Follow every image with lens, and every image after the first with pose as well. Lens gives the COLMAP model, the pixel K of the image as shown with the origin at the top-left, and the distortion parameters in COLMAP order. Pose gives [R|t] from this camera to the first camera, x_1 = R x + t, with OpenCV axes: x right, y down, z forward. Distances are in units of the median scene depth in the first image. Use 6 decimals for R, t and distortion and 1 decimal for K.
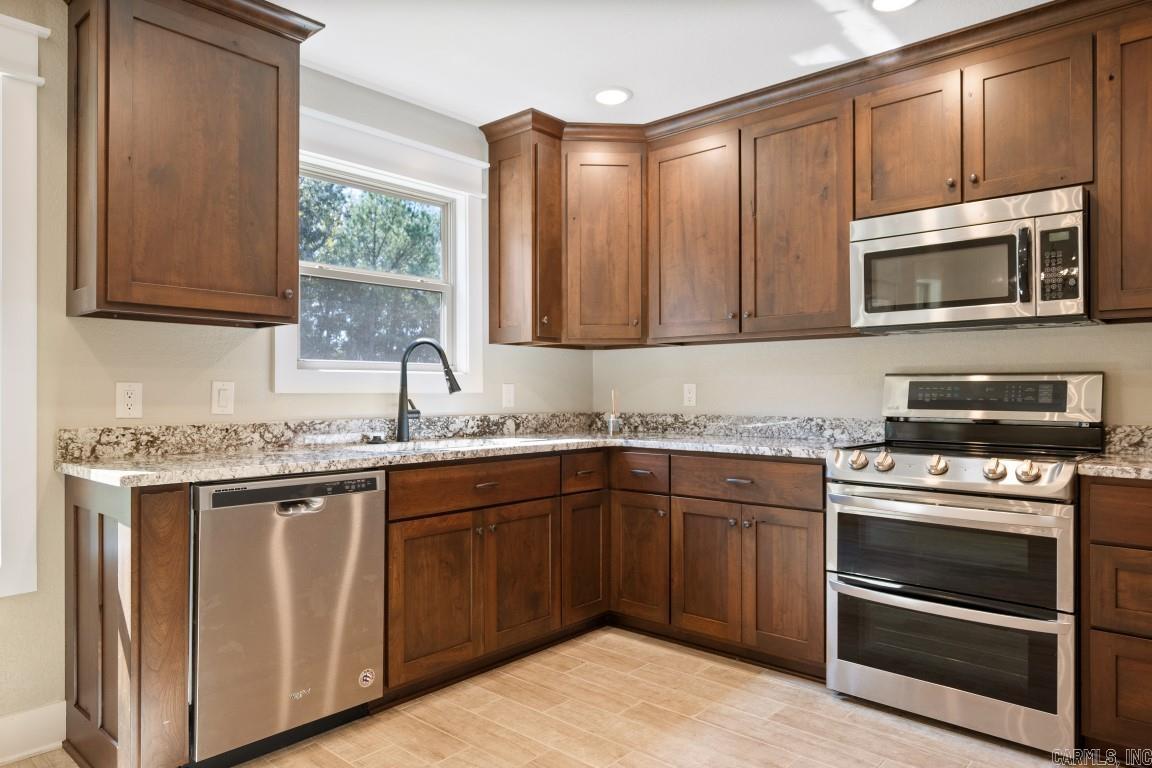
lens RADIAL K [[738.6, 0, 565.7], [0, 738.6, 387.3], [0, 0, 1]] dist [0.008097, -0.005124]
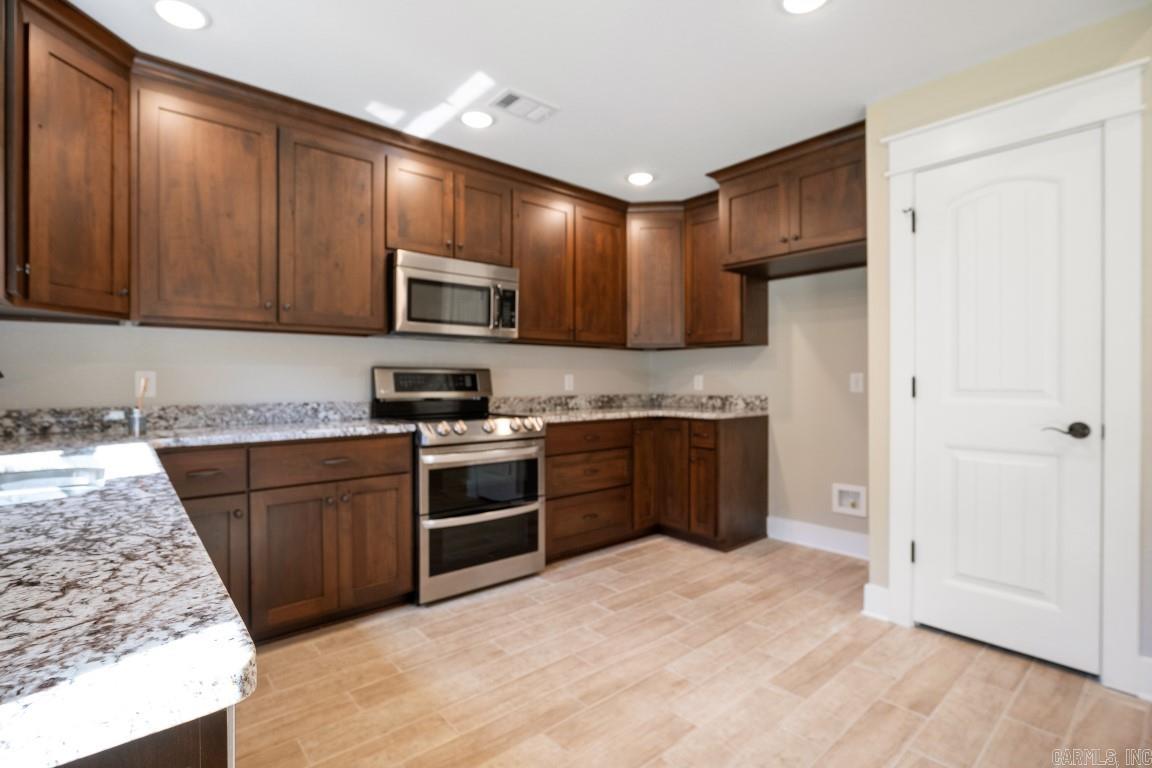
lens RADIAL K [[546.6, 0, 572.6], [0, 546.6, 383.5], [0, 0, 1]] dist [-0.019949, 0.006216]
pose [[0.116768, -0.005837, 0.993142, -0.531941], [-0.003490, 0.999974, 0.006288, 0.005061], [-0.993153, -0.004200, 0.116745, 0.567817]]
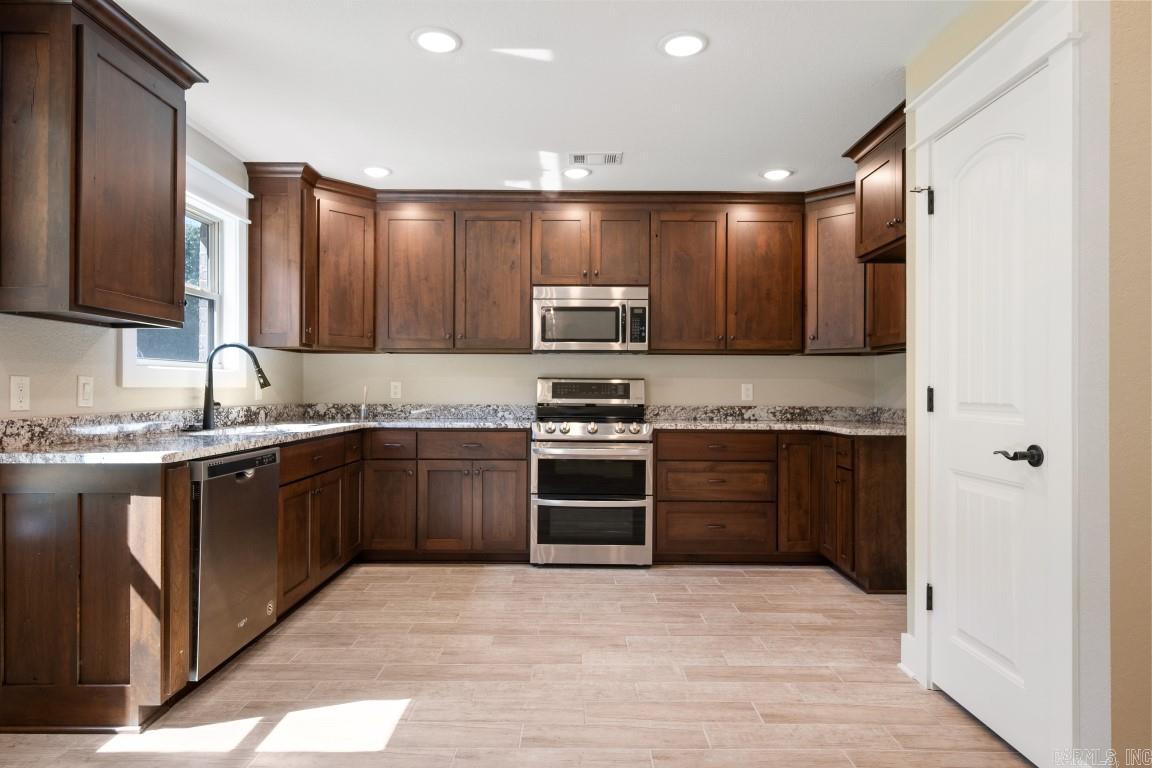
lens RADIAL K [[677.8, 0, 567.6], [0, 677.8, 385.4], [0, 0, 1]] dist [0.000743, 0.002418]
pose [[0.745294, 0.006952, 0.666699, -0.570525], [-0.008432, 0.999964, -0.001001, 0.000572], [-0.666682, -0.004875, 0.745326, -0.194242]]
